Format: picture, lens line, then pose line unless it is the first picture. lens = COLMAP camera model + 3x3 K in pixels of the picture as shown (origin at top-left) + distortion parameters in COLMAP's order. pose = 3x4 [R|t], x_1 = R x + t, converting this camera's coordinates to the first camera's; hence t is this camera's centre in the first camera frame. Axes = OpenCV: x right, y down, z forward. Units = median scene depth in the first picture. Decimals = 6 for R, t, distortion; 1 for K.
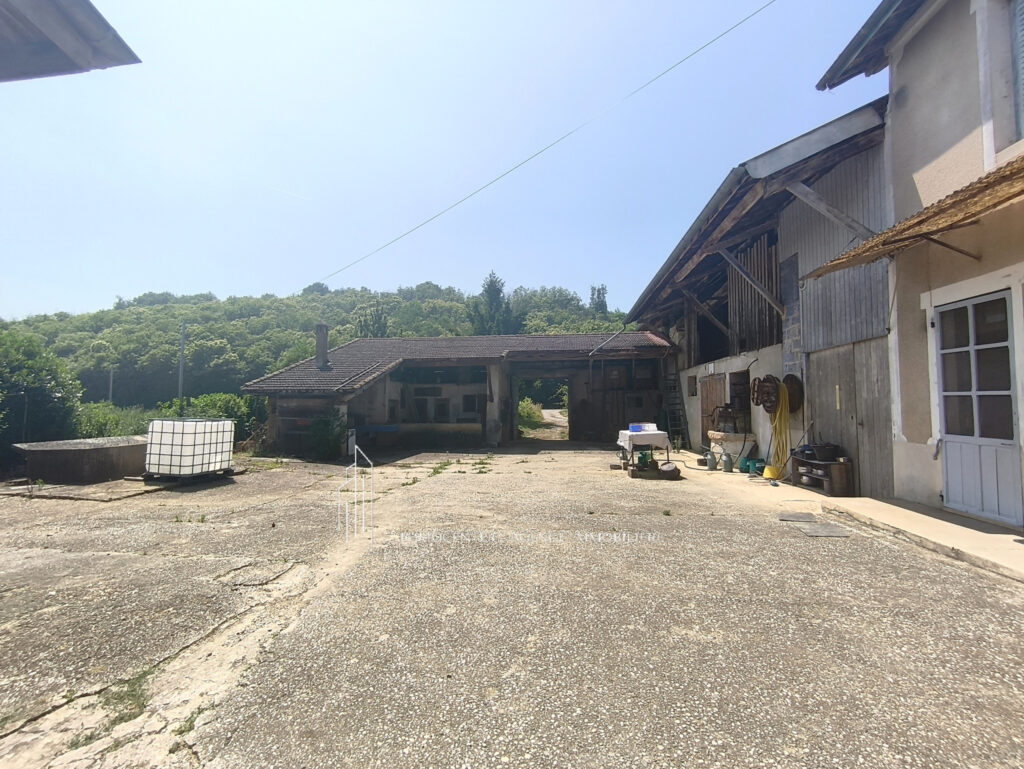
lens RADIAL K [[453.0, 0, 508.1], [0, 453.0, 379.5], [0, 0, 1]] dist [0.013838, 0.000892]
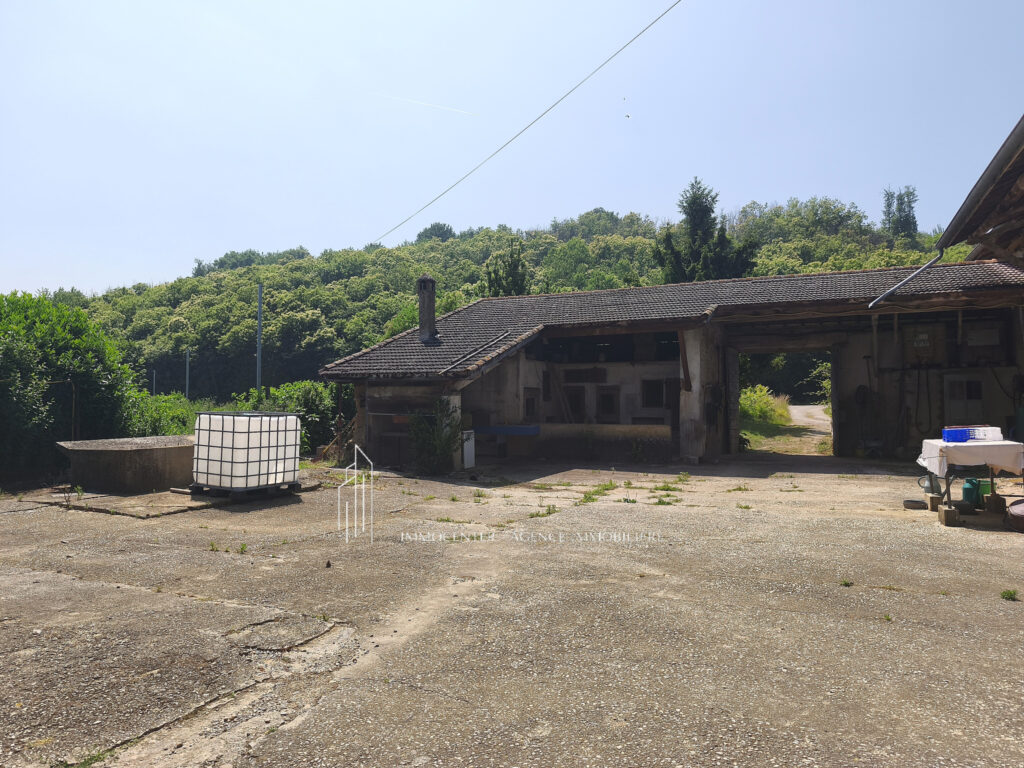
lens RADIAL K [[690.9, 0, 510.7], [0, 690.9, 379.8], [0, 0, 1]] dist [0.031104, -0.027823]
pose [[0.949351, -0.013396, -0.313932, 0.057047], [0.021961, 0.999476, 0.023762, 0.014731], [0.313449, -0.029453, 0.949148, 0.068023]]
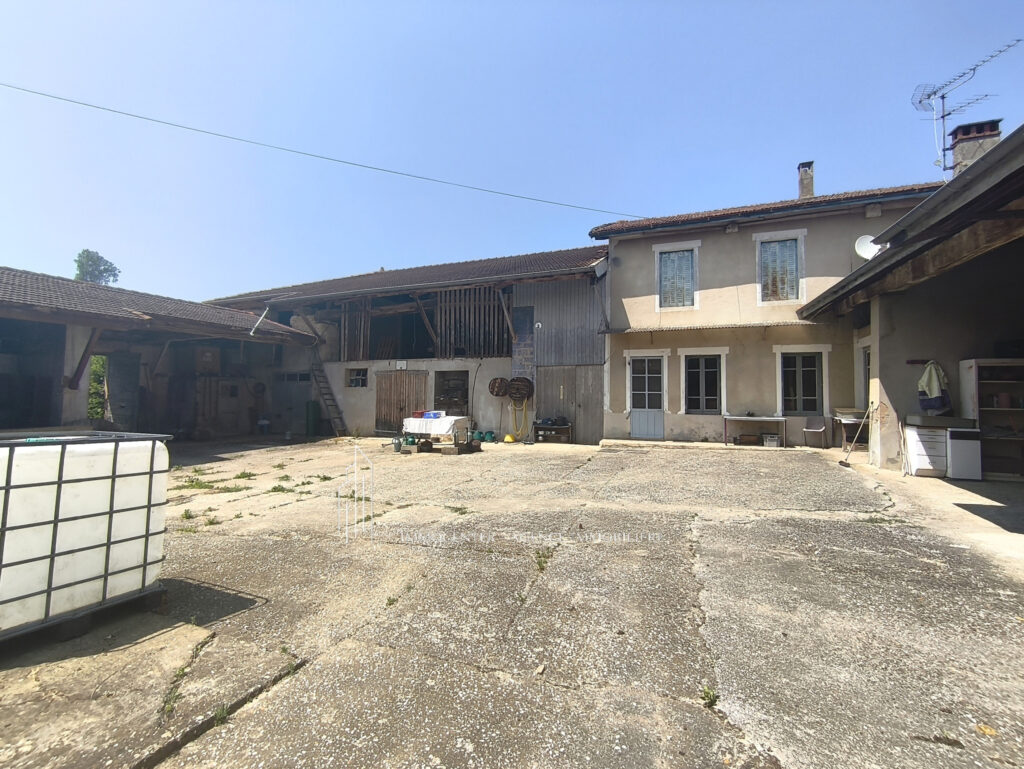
lens RADIAL K [[449.2, 0, 514.2], [0, 449.2, 381.8], [0, 0, 1]] dist [-0.002334, -0.000199]
pose [[0.257368, 0.027278, 0.965928, -1.026974], [-0.059219, 0.998168, -0.012410, 0.027906], [-0.964497, -0.054007, 0.258512, 0.646560]]
